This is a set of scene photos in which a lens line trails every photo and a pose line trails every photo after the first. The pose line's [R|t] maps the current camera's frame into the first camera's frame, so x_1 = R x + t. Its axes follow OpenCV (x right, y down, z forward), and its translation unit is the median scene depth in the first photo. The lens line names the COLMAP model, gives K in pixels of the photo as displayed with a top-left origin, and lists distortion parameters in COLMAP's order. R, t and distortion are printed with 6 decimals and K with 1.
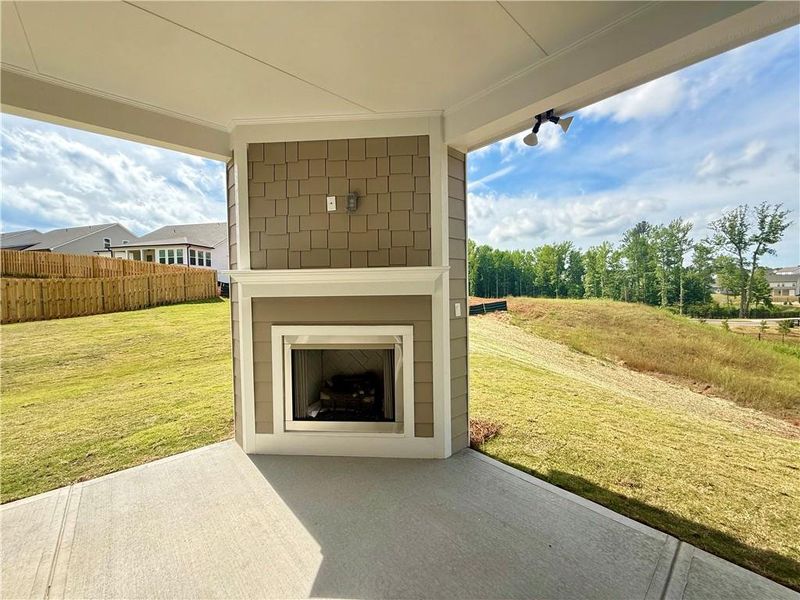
lens RADIAL K [[318.9, 0, 398.9], [0, 318.9, 299.0], [0, 0, 1]] dist [-0.000374, 0.000097]
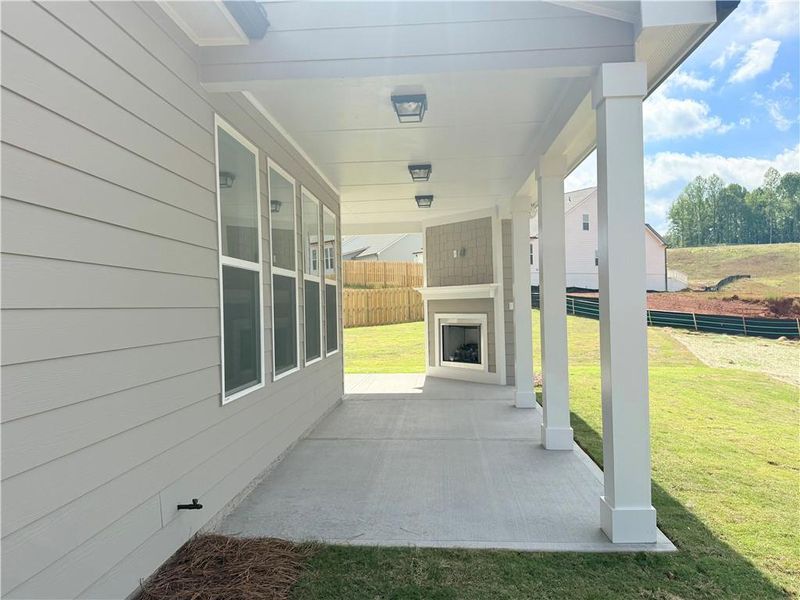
lens RADIAL K [[449.4, 0, 399.1], [0, 449.4, 300.3], [0, 0, 1]] dist [-0.003550, 0.001912]
pose [[0.715553, -0.012674, -0.698444, 1.476805], [0.000475, 0.999844, -0.017657, 0.045953], [0.698559, 0.012302, 0.715447, -1.248978]]
